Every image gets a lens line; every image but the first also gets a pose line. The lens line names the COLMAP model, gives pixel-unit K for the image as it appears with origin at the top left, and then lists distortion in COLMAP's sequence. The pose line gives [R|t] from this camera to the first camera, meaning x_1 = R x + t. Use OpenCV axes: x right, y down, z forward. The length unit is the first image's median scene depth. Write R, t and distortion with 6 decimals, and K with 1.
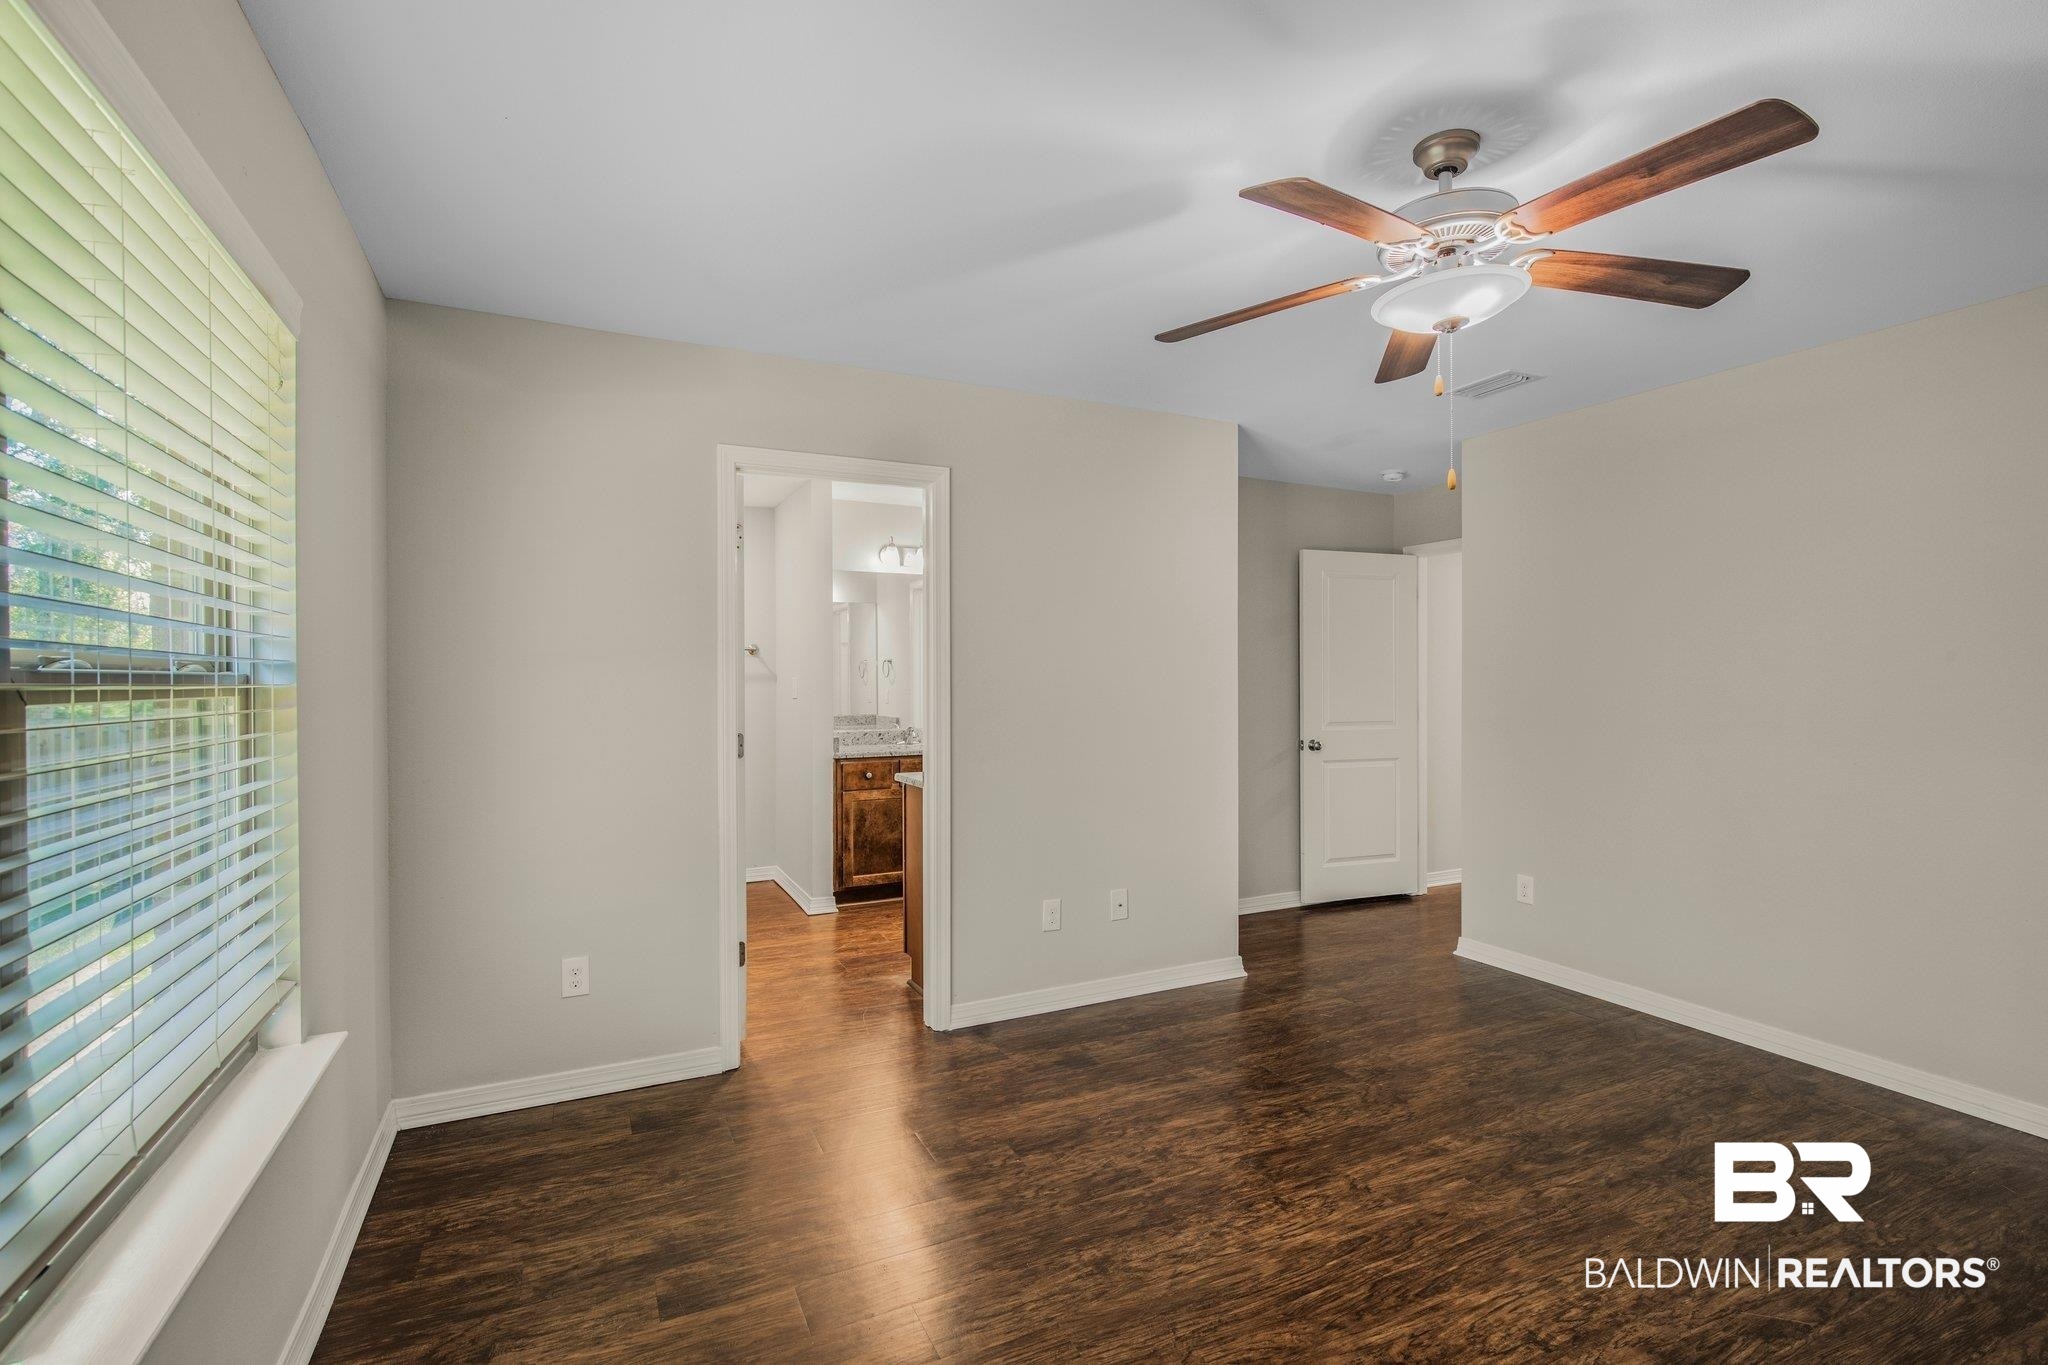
lens RADIAL K [[953.5, 0, 1024.5], [0, 953.5, 686.8], [0, 0, 1]] dist [-0.012406, 0.002339]
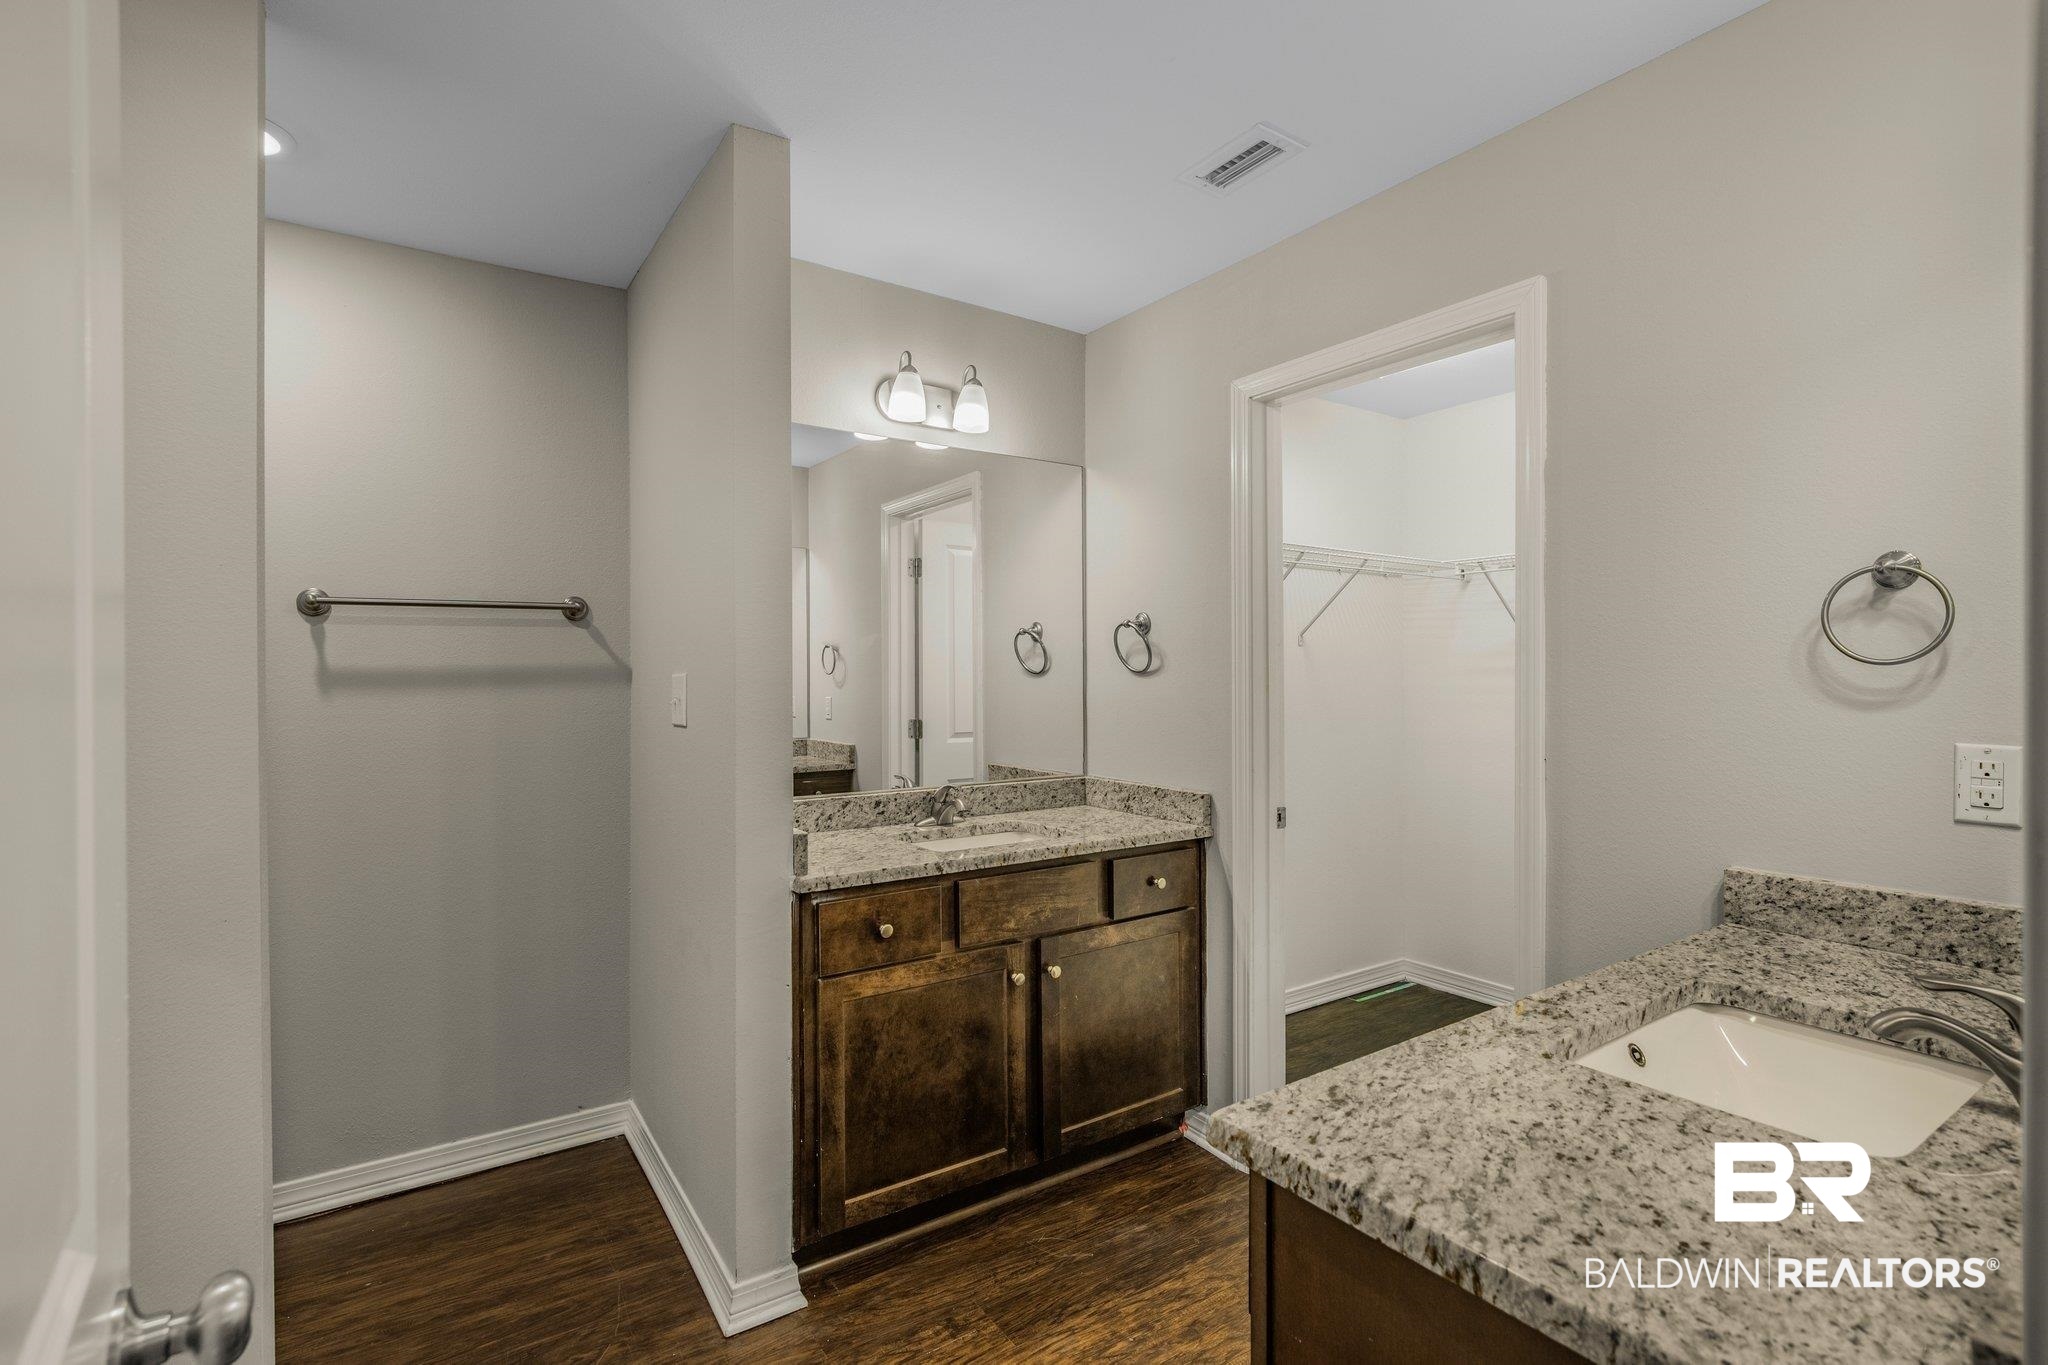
lens RADIAL K [[953.5, 0, 1034.8], [0, 953.5, 680.4], [0, 0, 1]] dist [-0.012406, 0.002339]
pose [[0.987917, 0.004452, 0.154918, -0.164315], [-0.005141, 0.999979, 0.004050, -0.009565], [-0.154897, -0.004797, 0.987919, 0.615505]]
